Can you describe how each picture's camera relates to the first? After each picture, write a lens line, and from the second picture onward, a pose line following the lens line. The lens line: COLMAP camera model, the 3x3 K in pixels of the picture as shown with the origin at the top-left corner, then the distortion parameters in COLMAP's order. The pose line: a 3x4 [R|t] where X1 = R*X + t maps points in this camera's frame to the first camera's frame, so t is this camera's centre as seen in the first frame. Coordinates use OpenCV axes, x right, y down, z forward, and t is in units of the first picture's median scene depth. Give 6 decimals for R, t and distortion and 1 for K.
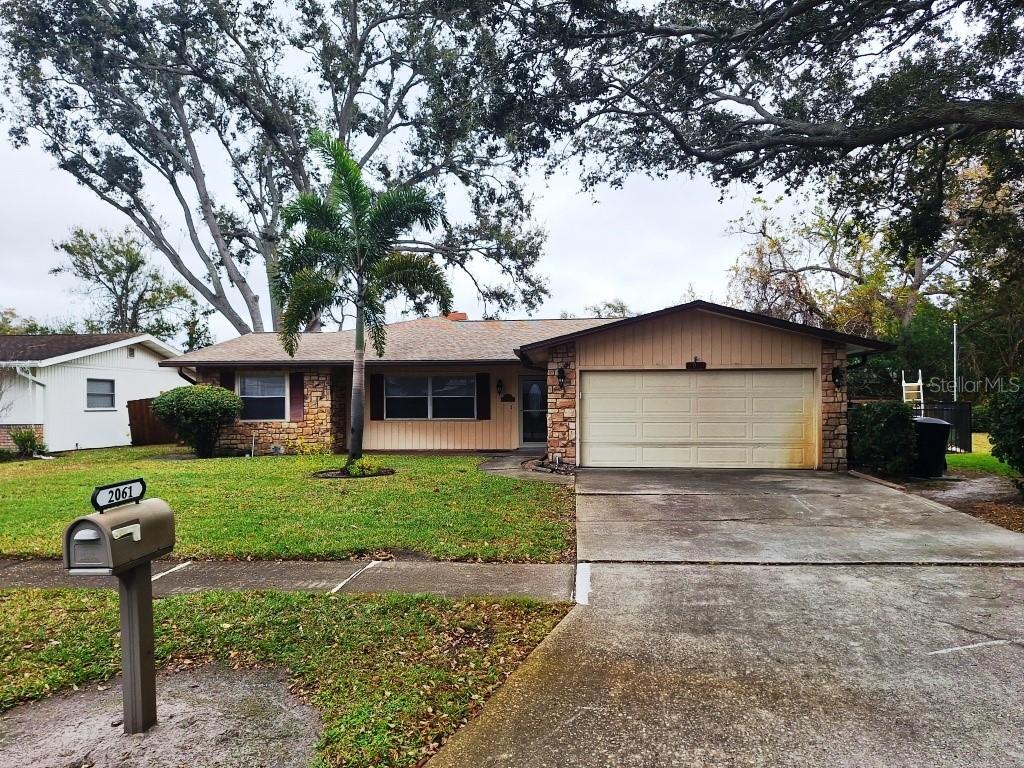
lens RADIAL K [[707.0, 0, 512.0], [0, 707.0, 384.0], [0, 0, 1]] dist [0.005496, -0.000833]
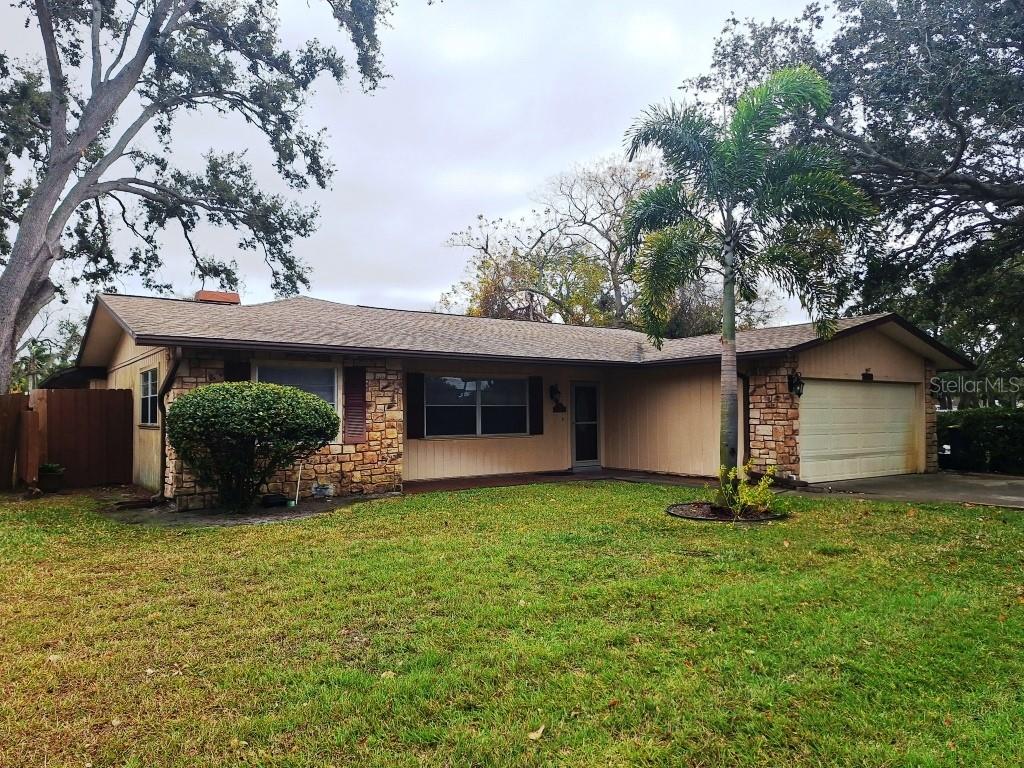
lens RADIAL K [[707.0, 0, 512.0], [0, 707.0, 384.0], [0, 0, 1]] dist [0.005496, -0.000833]
pose [[0.769761, 0.026827, 0.637768, -0.600071], [-0.016467, 0.999619, -0.022174, 0.011555], [-0.638120, 0.006567, 0.769909, 0.419528]]
